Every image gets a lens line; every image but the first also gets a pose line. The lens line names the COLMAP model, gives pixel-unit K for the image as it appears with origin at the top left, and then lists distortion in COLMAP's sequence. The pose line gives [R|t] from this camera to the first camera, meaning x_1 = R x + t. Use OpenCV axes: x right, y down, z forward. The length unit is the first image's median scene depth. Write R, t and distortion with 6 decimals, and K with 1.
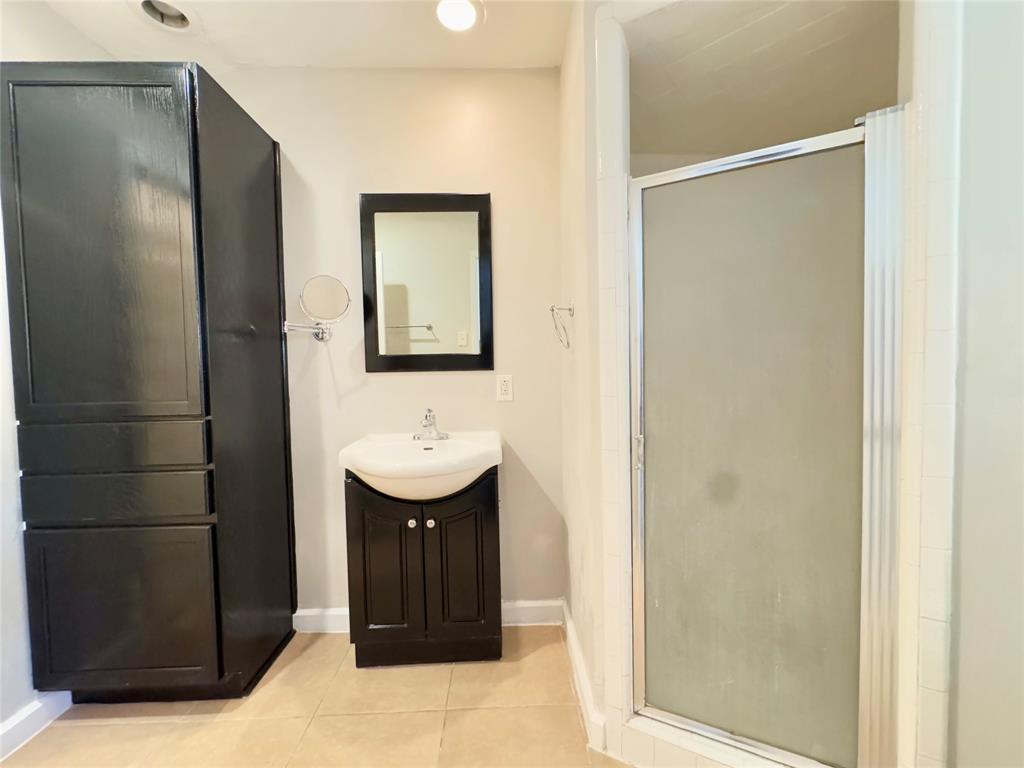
lens RADIAL K [[398.4, 0, 512.0], [0, 398.4, 384.0], [0, 0, 1]] dist [0.000393, 0.000042]
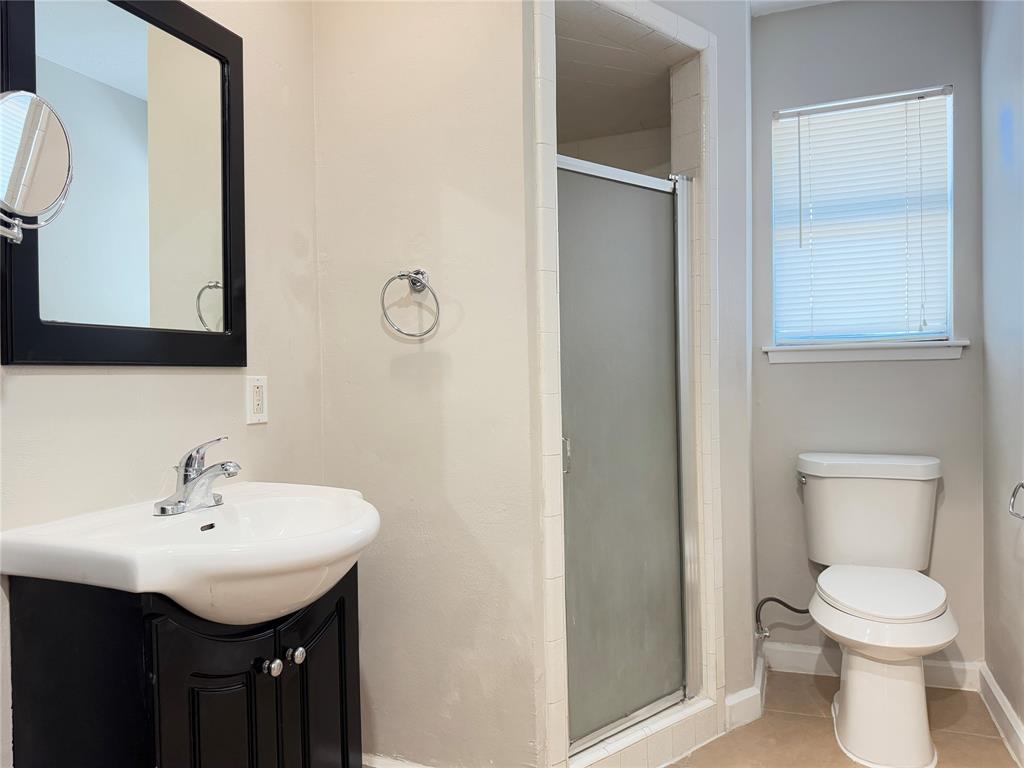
lens RADIAL K [[722.6, 0, 509.6], [0, 722.6, 381.5], [0, 0, 1]] dist [0.079116, -0.119824]
pose [[0.401526, 0.003143, 0.915842, -0.805470], [0.044830, 0.998728, -0.023082, 0.024140], [-0.914750, 0.050325, 0.400875, 0.292936]]
